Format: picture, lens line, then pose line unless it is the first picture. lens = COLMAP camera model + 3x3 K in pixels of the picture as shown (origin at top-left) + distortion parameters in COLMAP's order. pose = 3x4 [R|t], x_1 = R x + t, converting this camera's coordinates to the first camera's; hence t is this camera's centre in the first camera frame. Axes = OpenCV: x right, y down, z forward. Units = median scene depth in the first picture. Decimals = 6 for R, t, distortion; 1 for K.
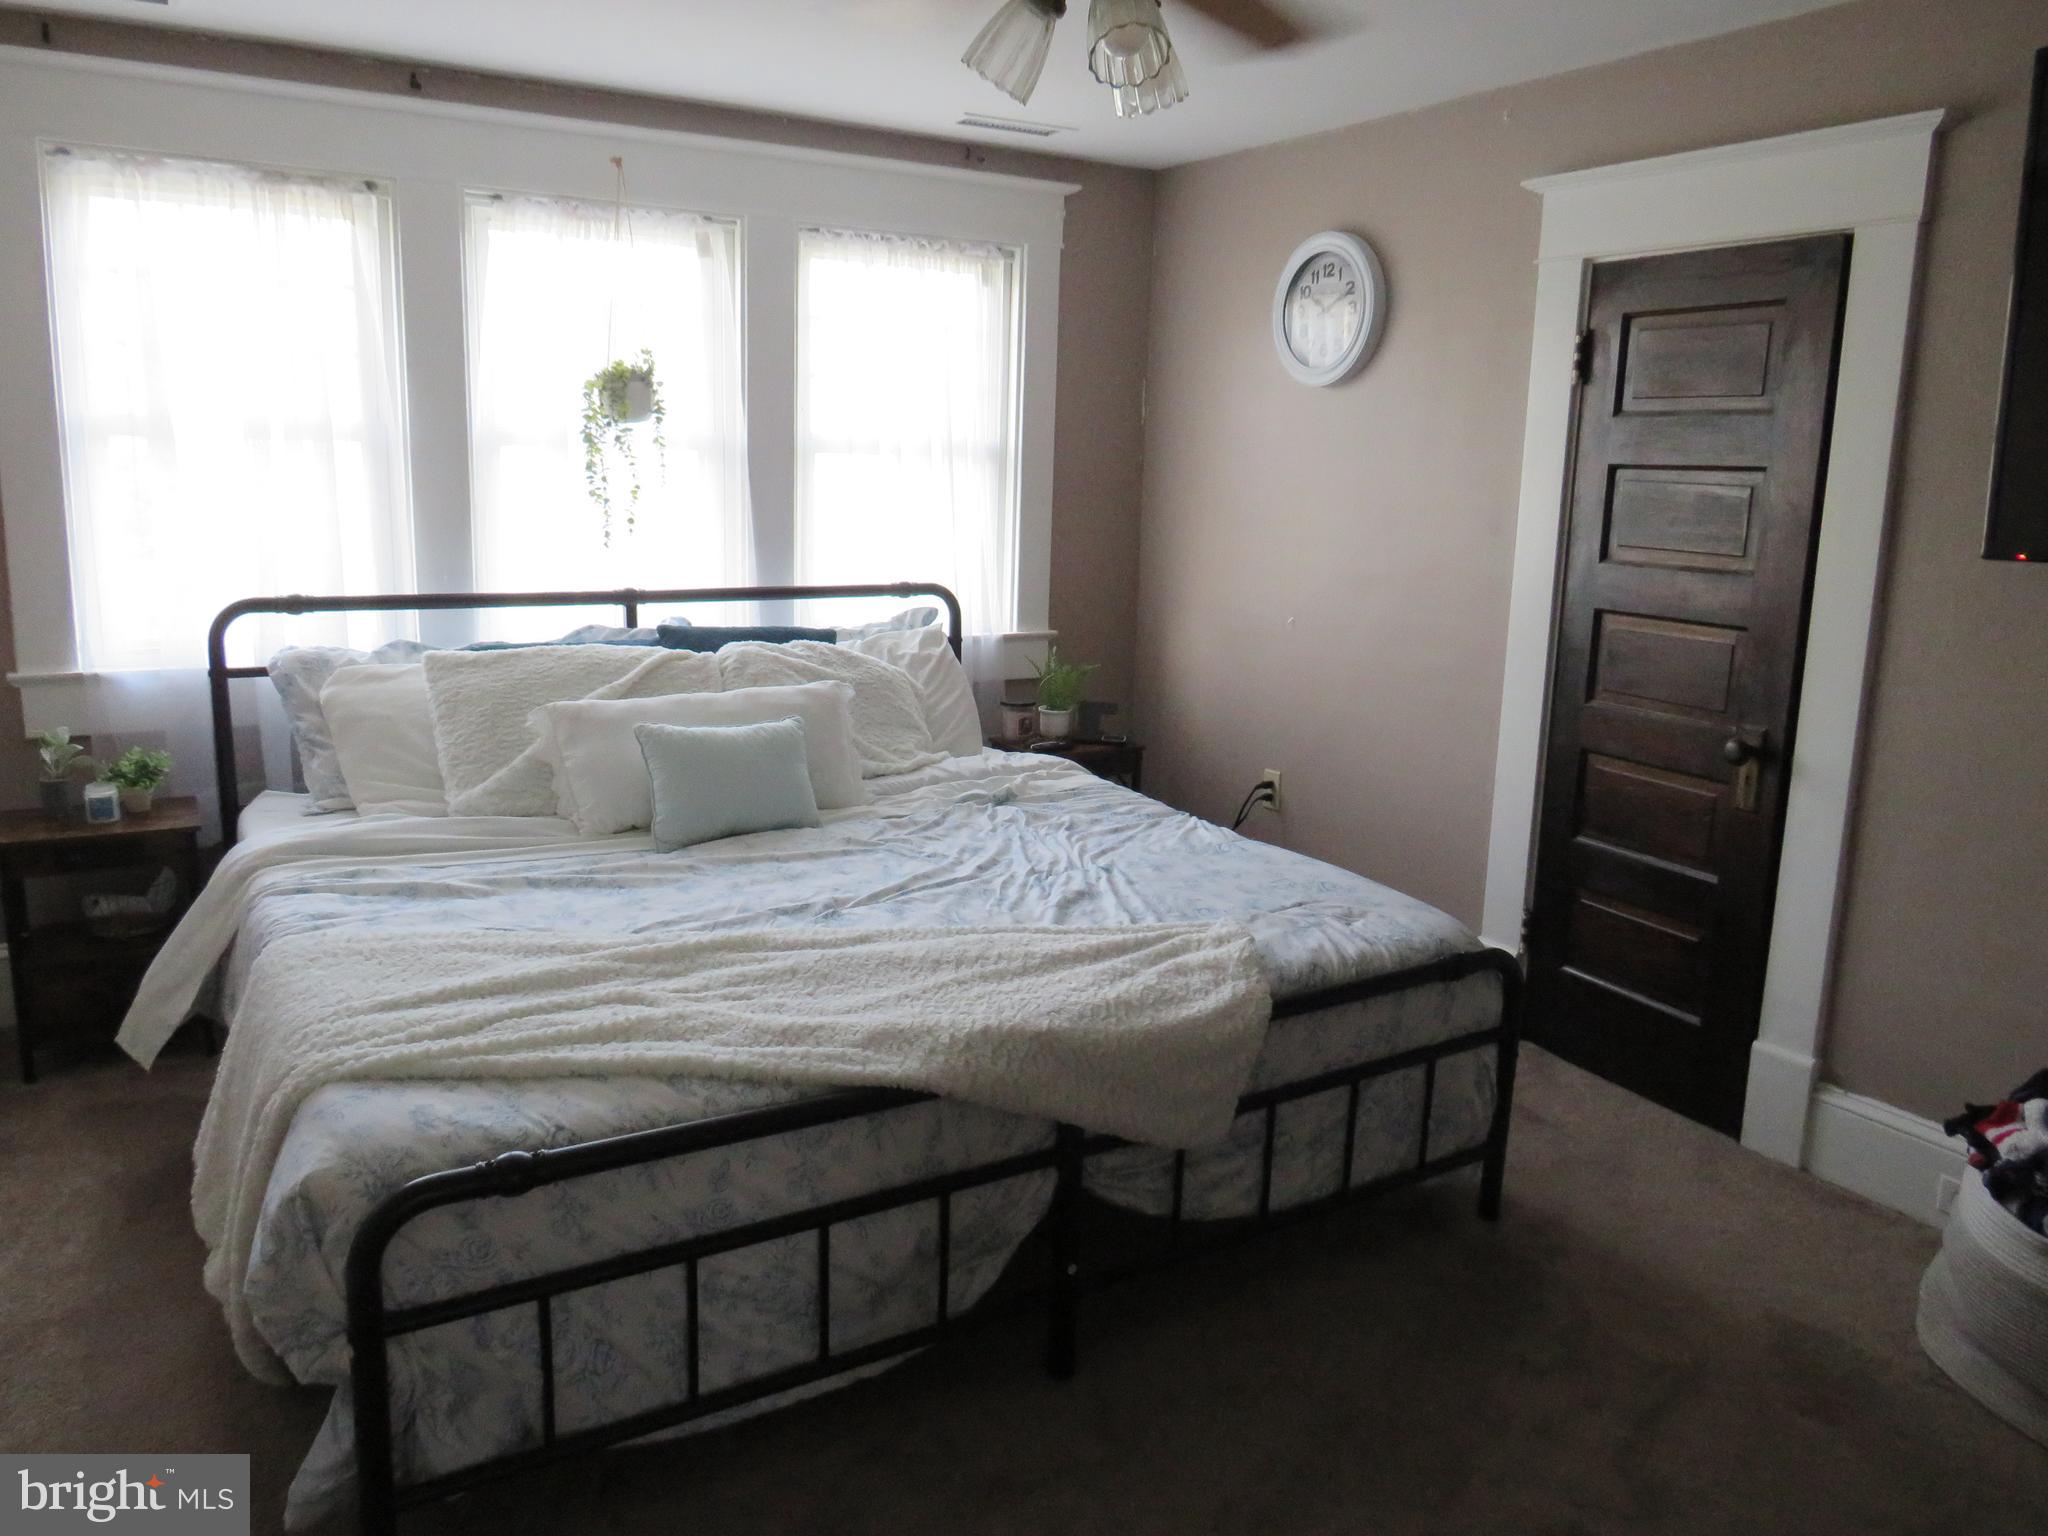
lens RADIAL K [[1447.6, 0, 1023.5], [0, 1447.6, 762.4], [0, 0, 1]] dist [-0.036124, -0.004796]
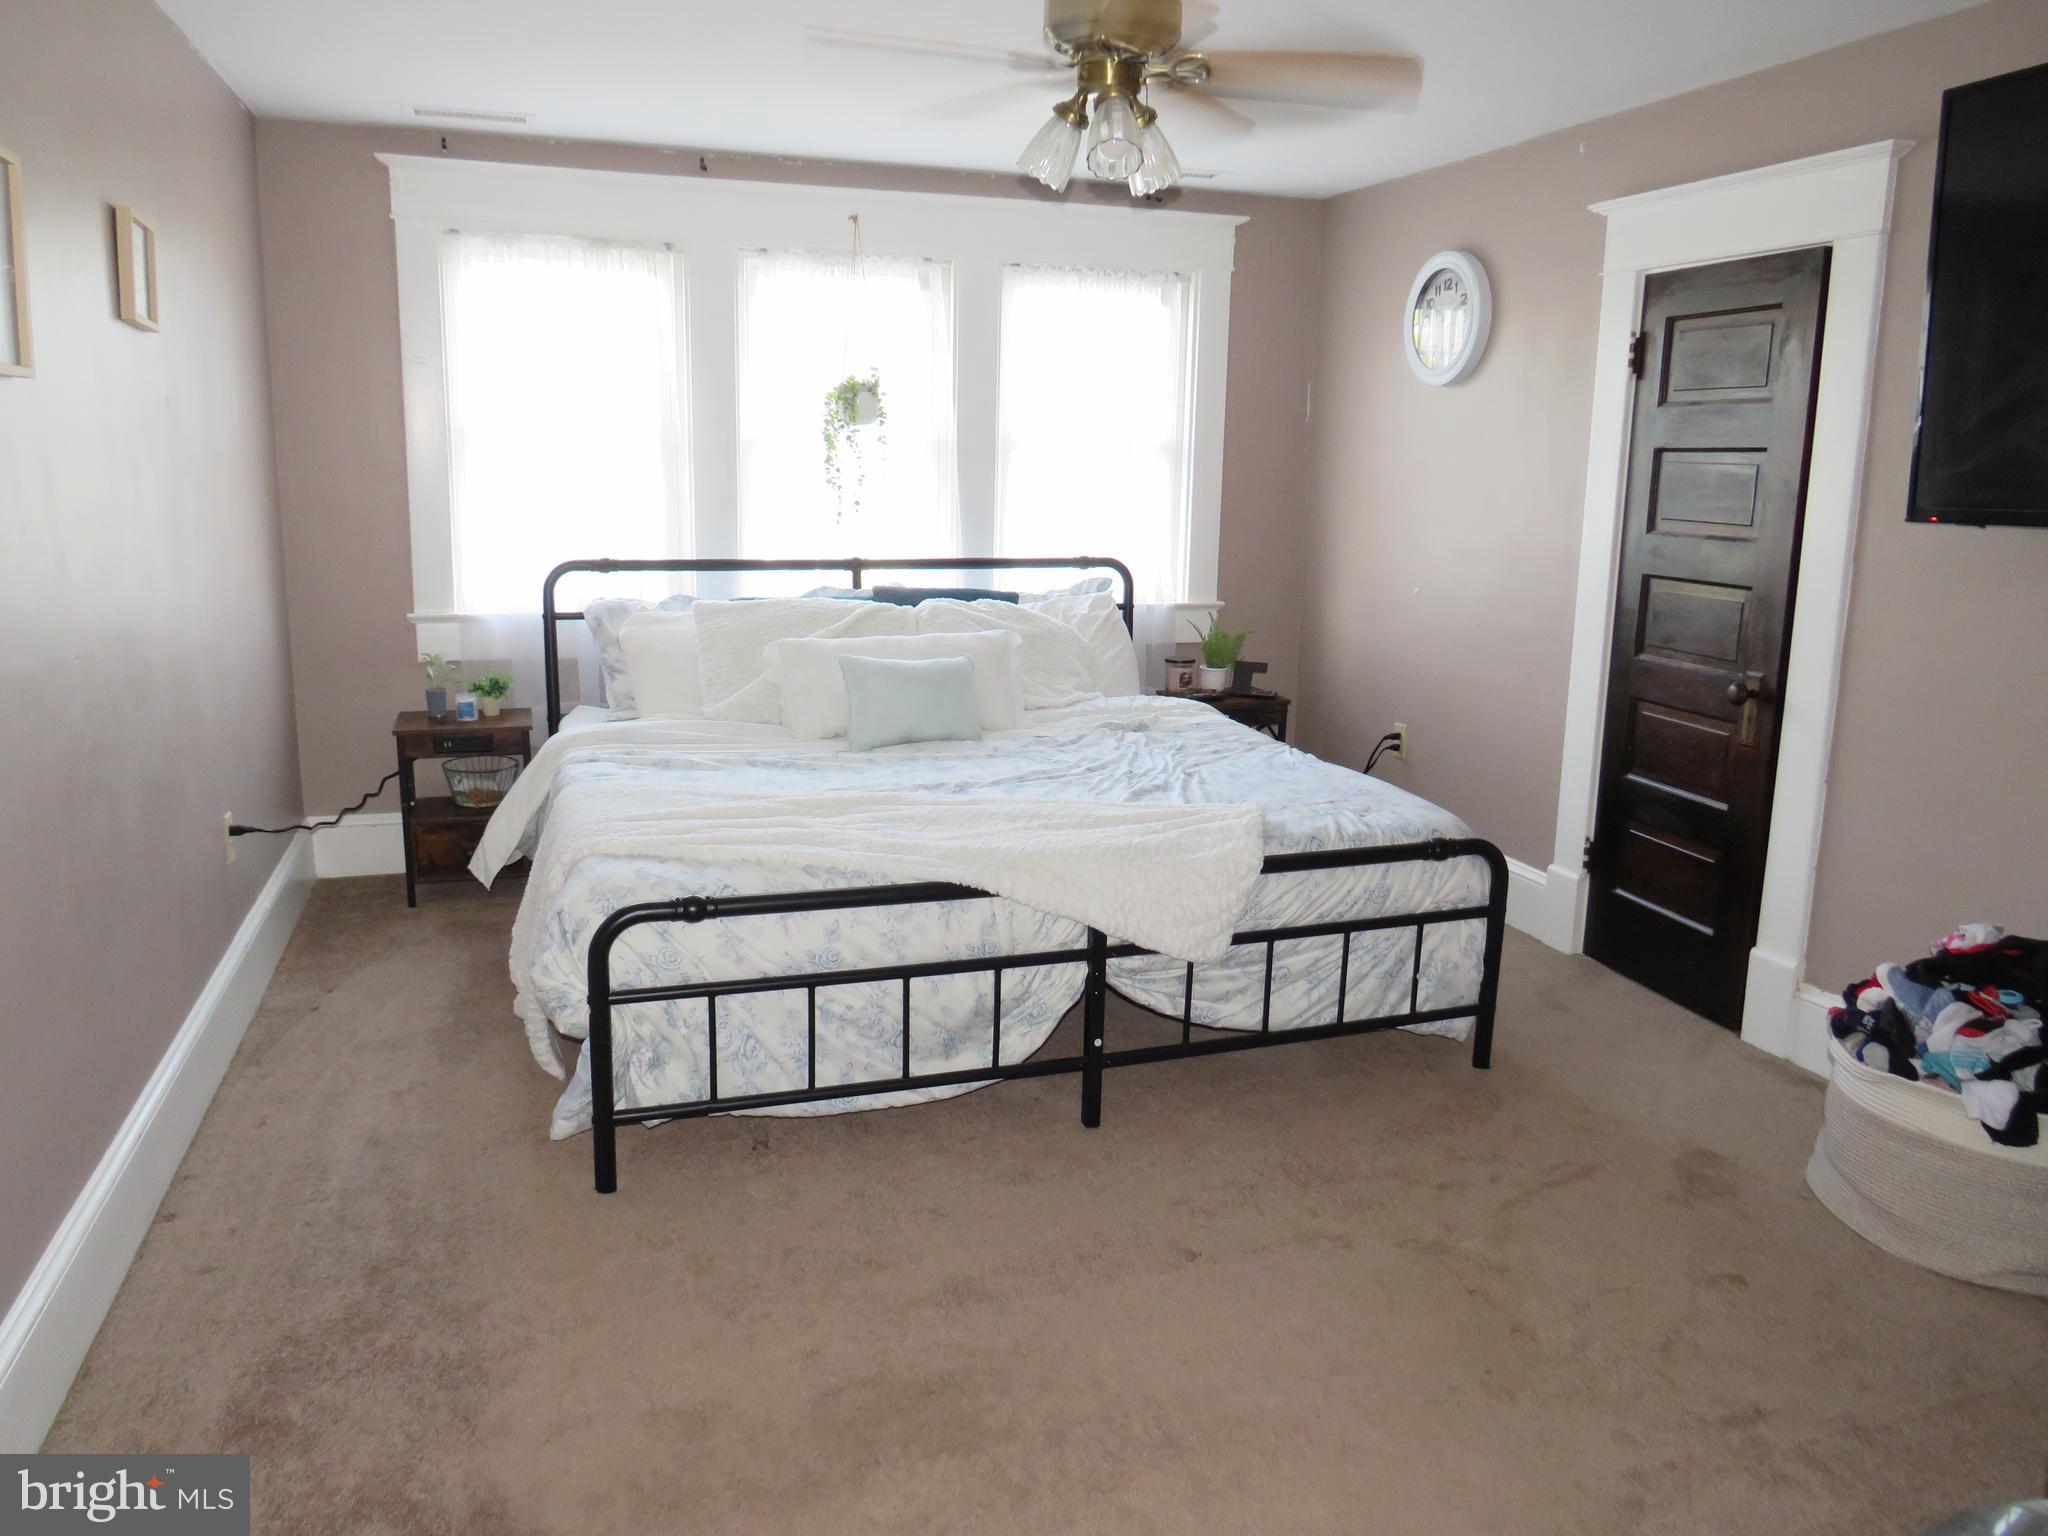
lens RADIAL K [[1447.6, 0, 1017.5], [0, 1447.6, 764.2], [0, 0, 1]] dist [-0.036124, -0.004796]
pose [[0.976273, 0.033899, -0.213875, 0.164730], [-0.034381, 0.999408, 0.001466, 0.062179], [0.213798, 0.005922, 0.976860, -0.233967]]
